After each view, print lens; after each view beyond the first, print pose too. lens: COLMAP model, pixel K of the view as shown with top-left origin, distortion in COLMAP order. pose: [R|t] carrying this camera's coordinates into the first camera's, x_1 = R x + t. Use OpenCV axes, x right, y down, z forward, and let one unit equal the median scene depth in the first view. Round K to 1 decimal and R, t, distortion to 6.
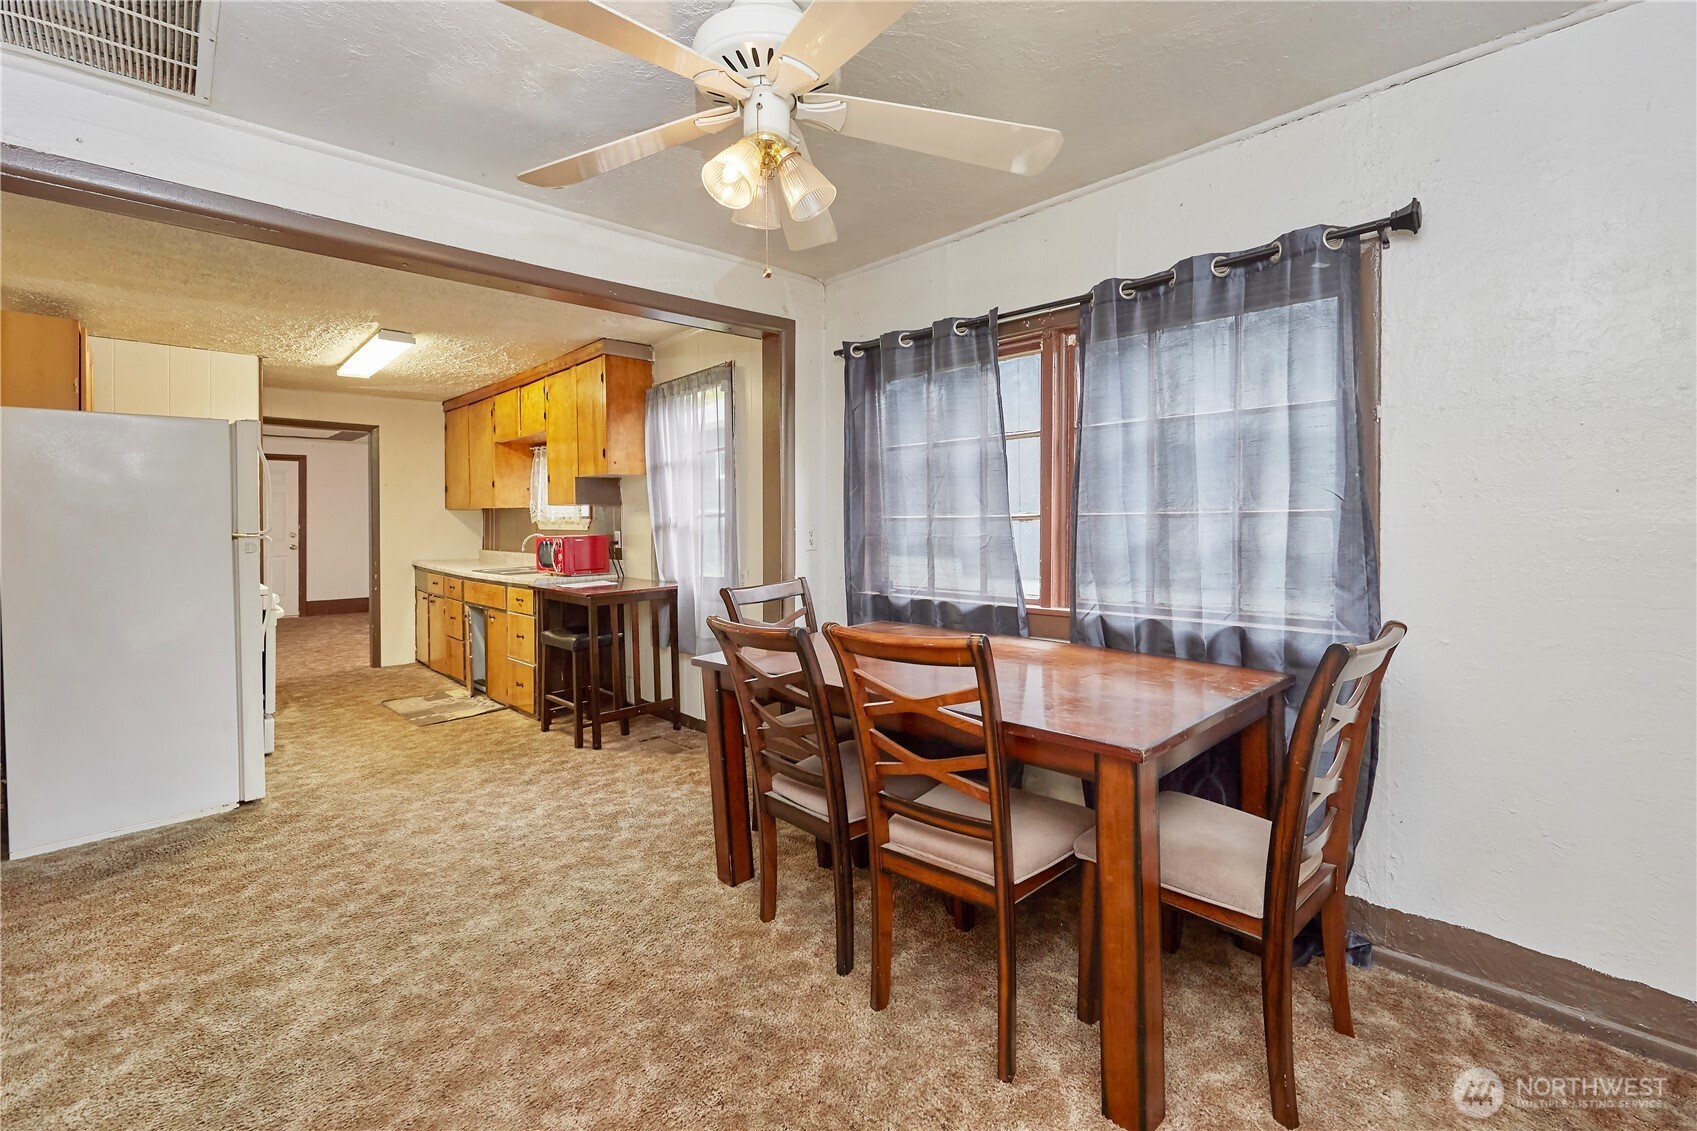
lens RADIAL K [[715.5, 0, 852.1], [0, 715.5, 511.3], [0, 0, 1]] dist [-0.000185, -0.000545]
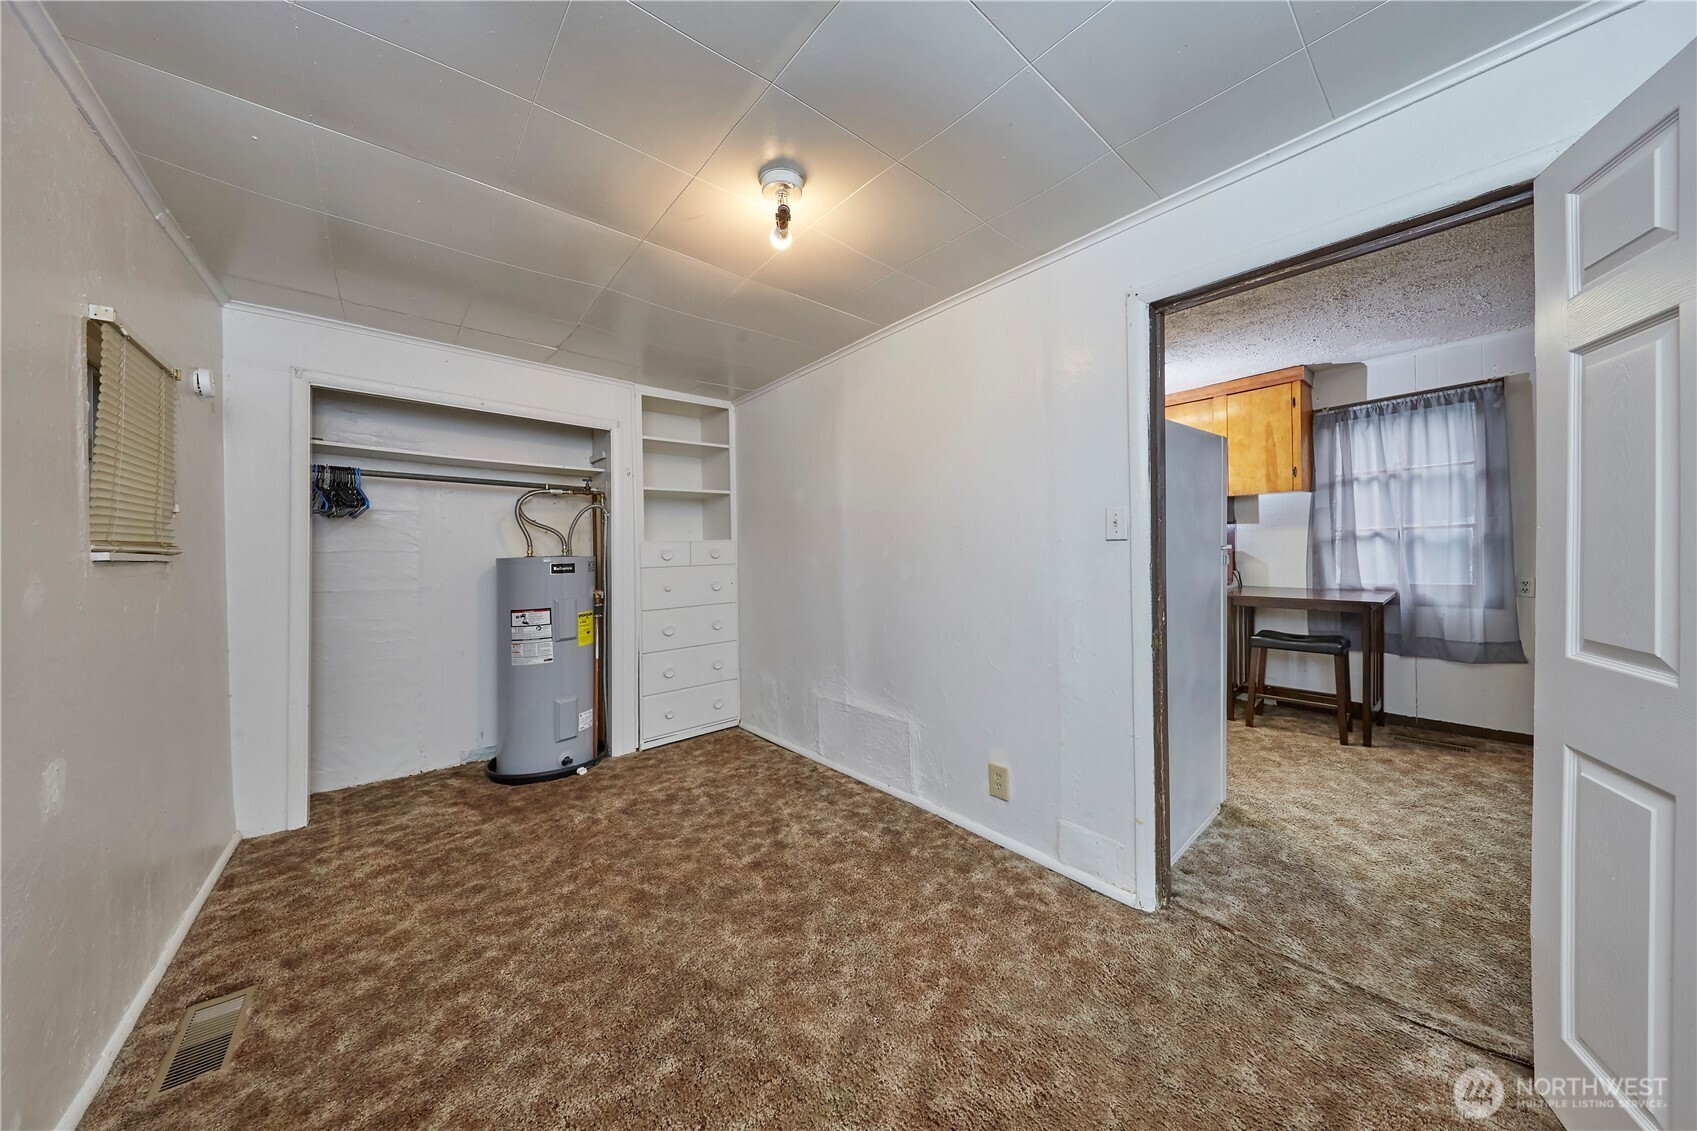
lens RADIAL K [[544.5, 0, 848.5], [0, 544.5, 565.5], [0, 0, 1]] dist [0.000503, -0.003253]
pose [[0.997342, -0.021433, -0.069639, -1.034957], [0.024389, 0.998825, 0.041879, 0.009273], [0.068659, -0.043466, 0.996693, 0.147205]]
